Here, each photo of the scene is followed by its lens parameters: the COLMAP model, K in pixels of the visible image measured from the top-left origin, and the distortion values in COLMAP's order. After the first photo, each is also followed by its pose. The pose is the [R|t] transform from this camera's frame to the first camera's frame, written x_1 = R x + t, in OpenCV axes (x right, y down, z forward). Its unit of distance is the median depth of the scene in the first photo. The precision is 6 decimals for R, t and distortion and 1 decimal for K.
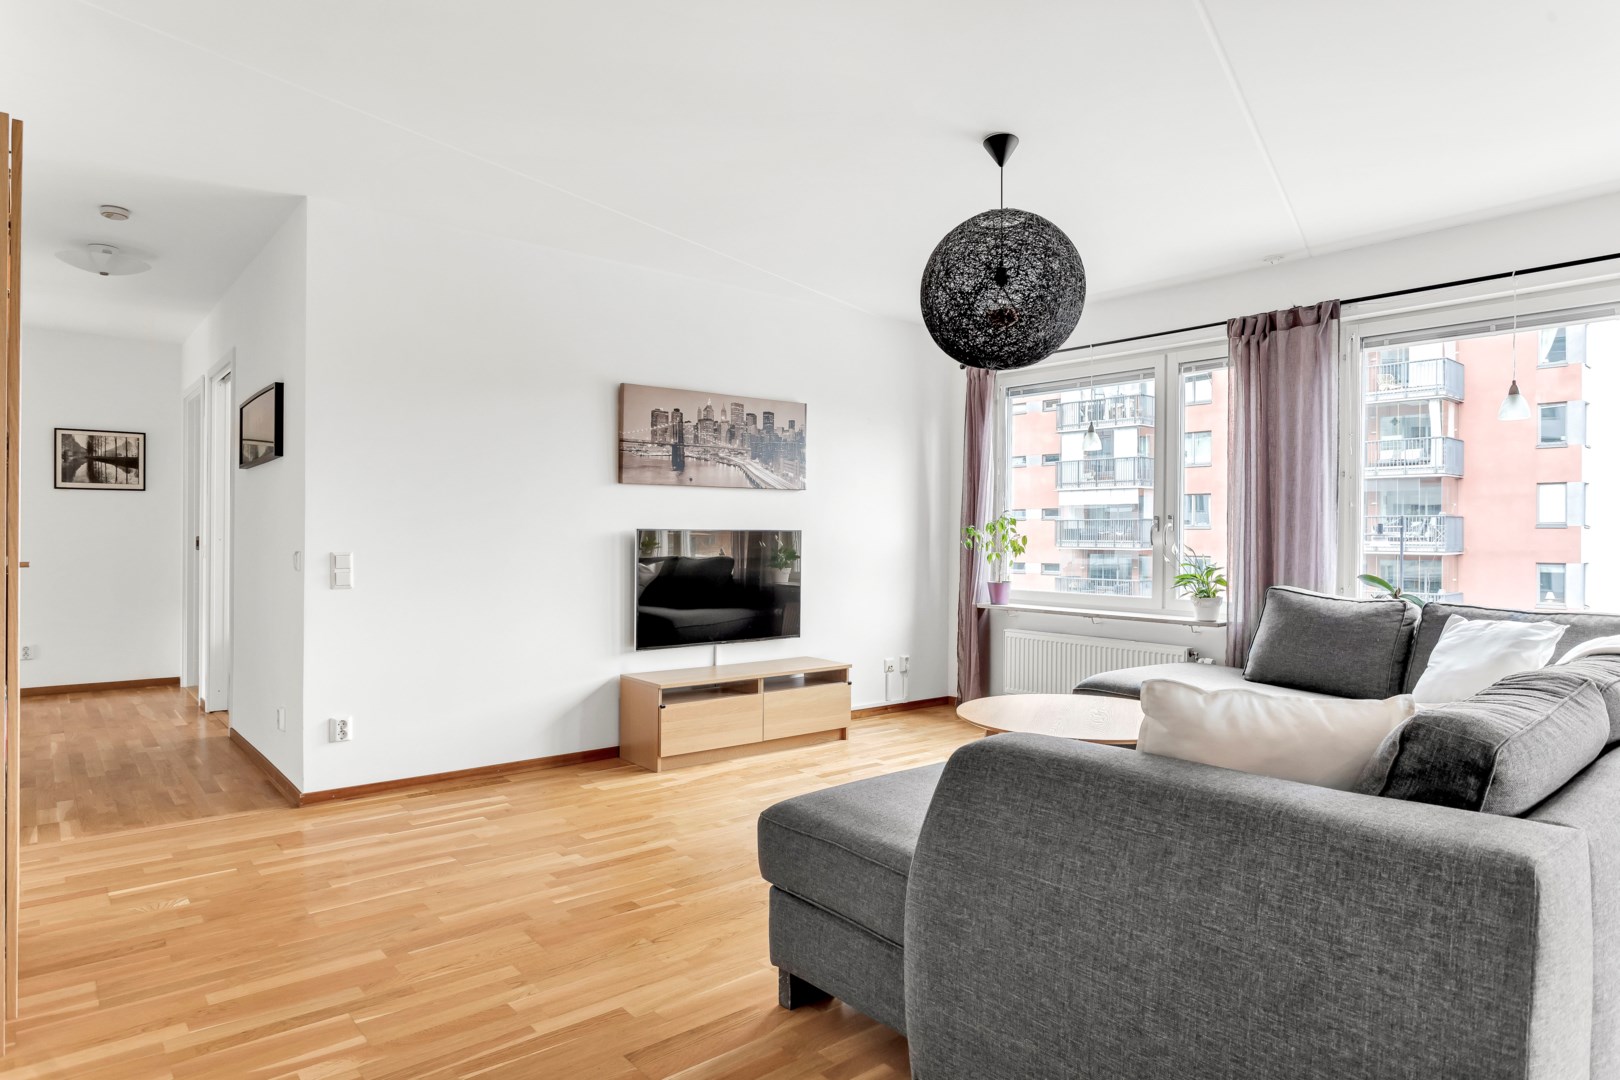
lens RADIAL K [[947.5, 0, 810.0], [0, 947.5, 540.0], [0, 0, 1]] dist [-0.003134, -0.000782]
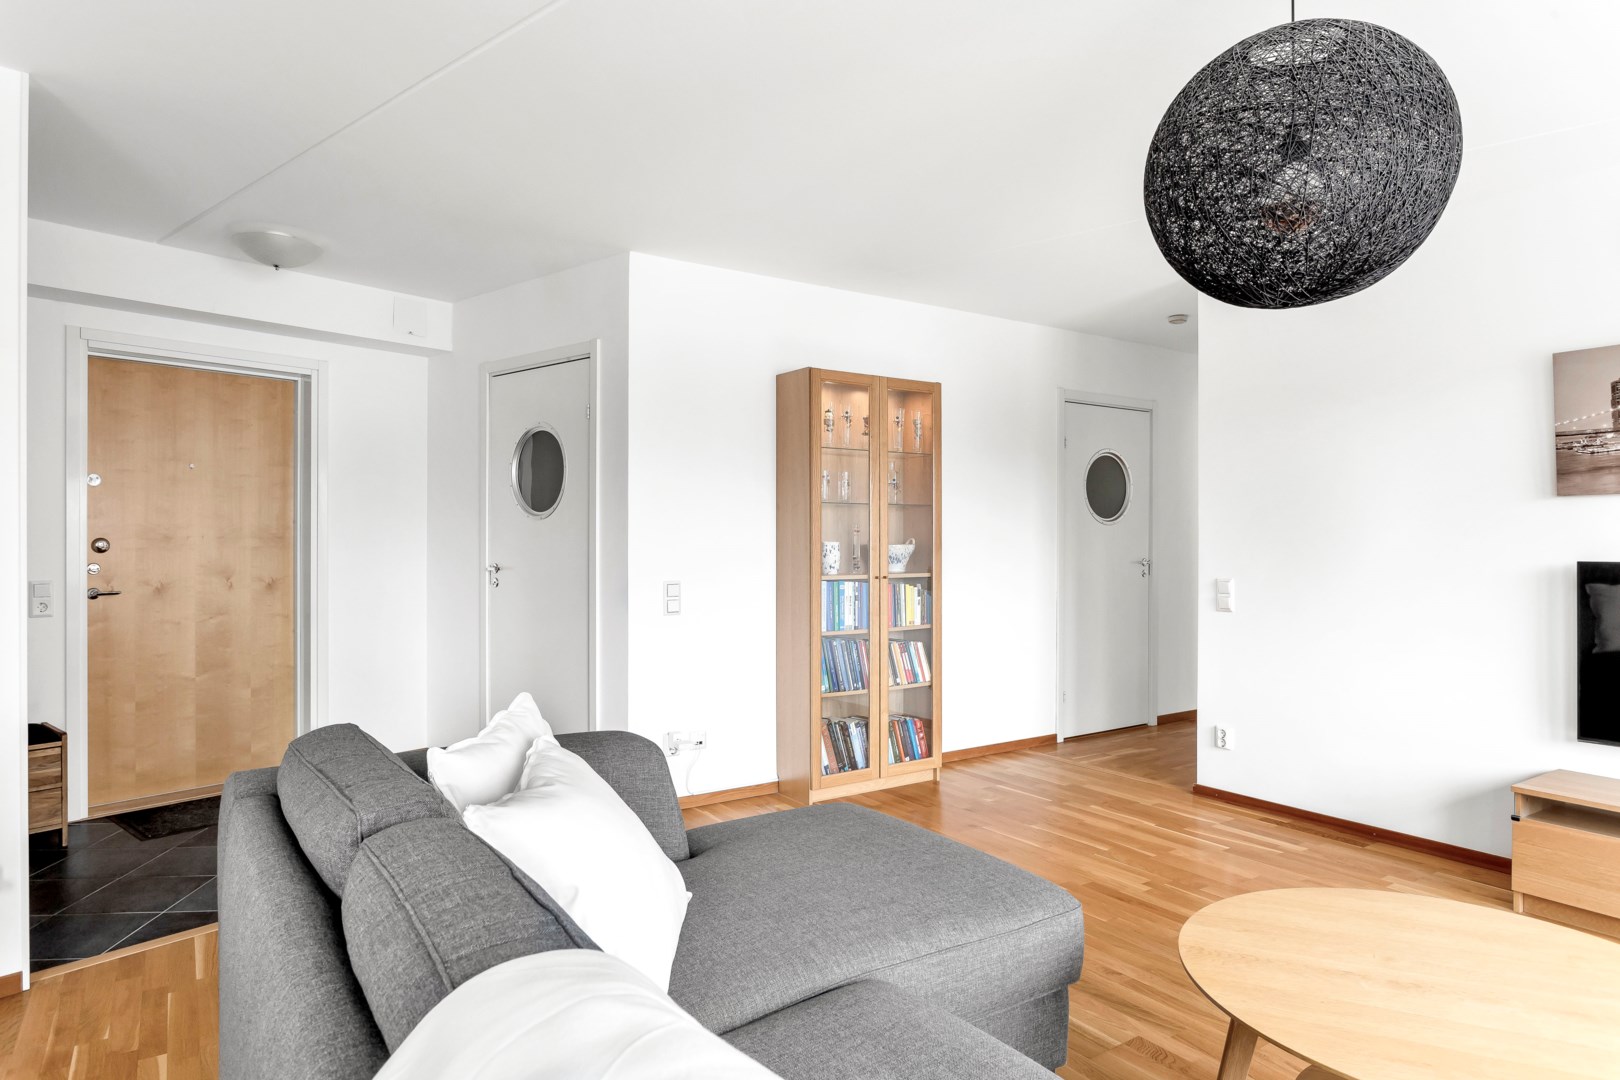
lens RADIAL K [[966.5, 0, 810.0], [0, 966.5, 540.0], [0, 0, 1]] dist [-0.000844, 0.000516]
pose [[-0.099939, -0.001034, -0.994993, 0.683827], [-0.007666, 0.999971, -0.000269, -0.027484], [0.994964, 0.007601, -0.099944, 0.630928]]
